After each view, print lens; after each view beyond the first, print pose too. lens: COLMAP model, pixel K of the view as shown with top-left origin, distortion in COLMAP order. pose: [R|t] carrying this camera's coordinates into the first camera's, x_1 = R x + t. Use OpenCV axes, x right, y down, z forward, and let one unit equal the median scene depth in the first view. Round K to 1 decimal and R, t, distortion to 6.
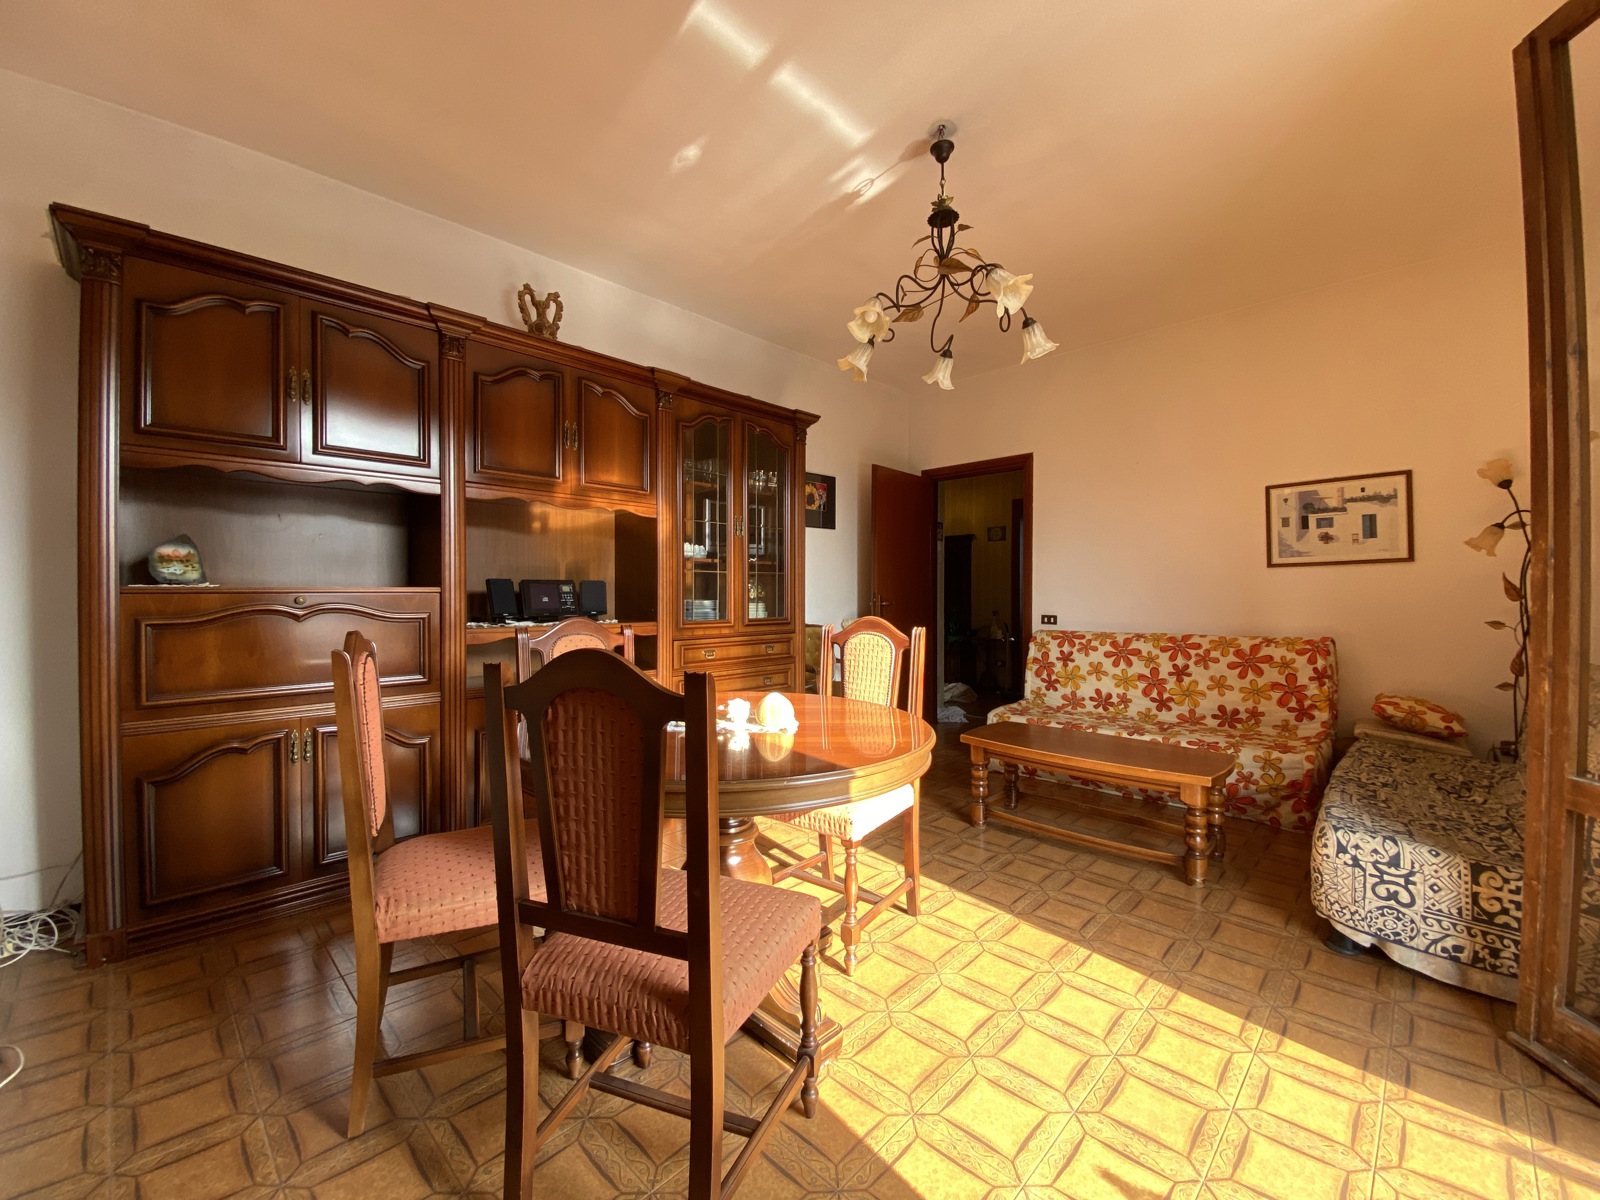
lens RADIAL K [[645.0, 0, 800.0], [0, 645.0, 600.0], [0, 0, 1]] dist [0.017880, -0.019124]
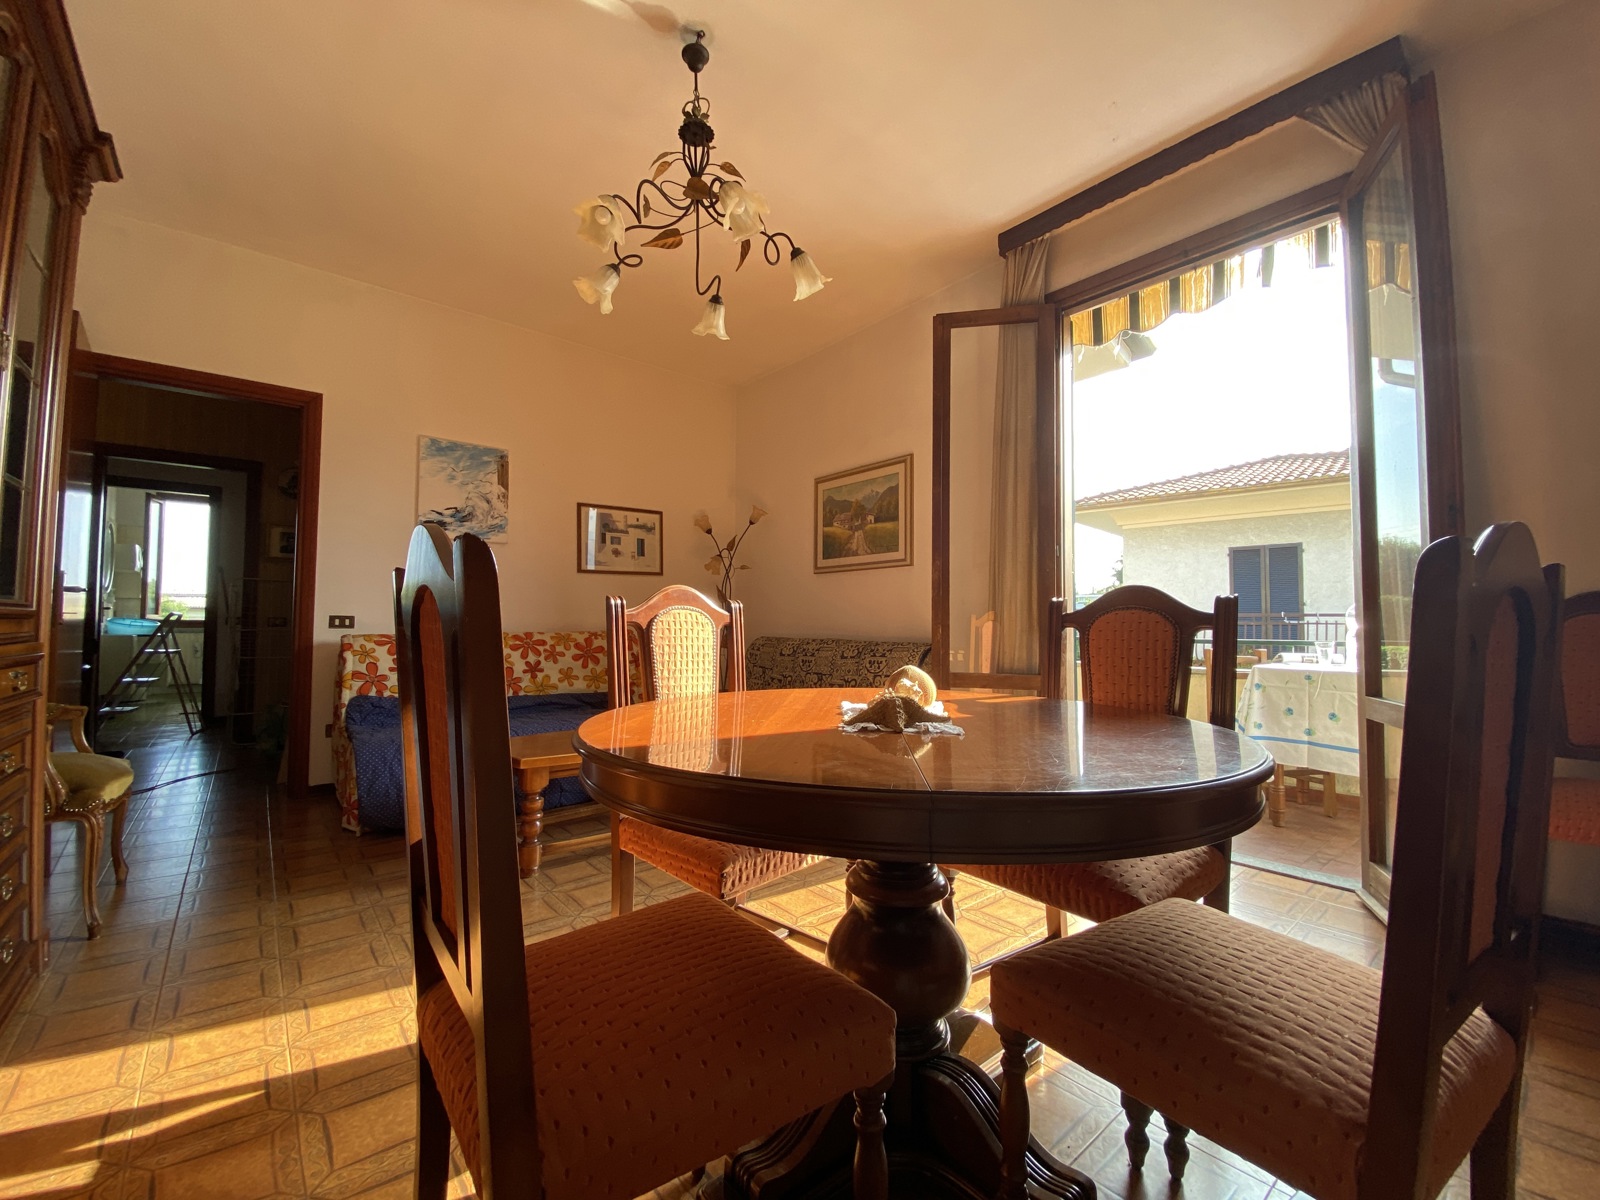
lens RADIAL K [[635.5, 0, 800.0], [0, 635.5, 600.0], [0, 0, 1]] dist [0.001862, -0.008801]
pose [[0.081914, 0.037917, 0.995918, -0.398223], [0.005495, 0.999244, -0.038495, 0.047347], [-0.996624, 0.008626, 0.081643, 0.534677]]
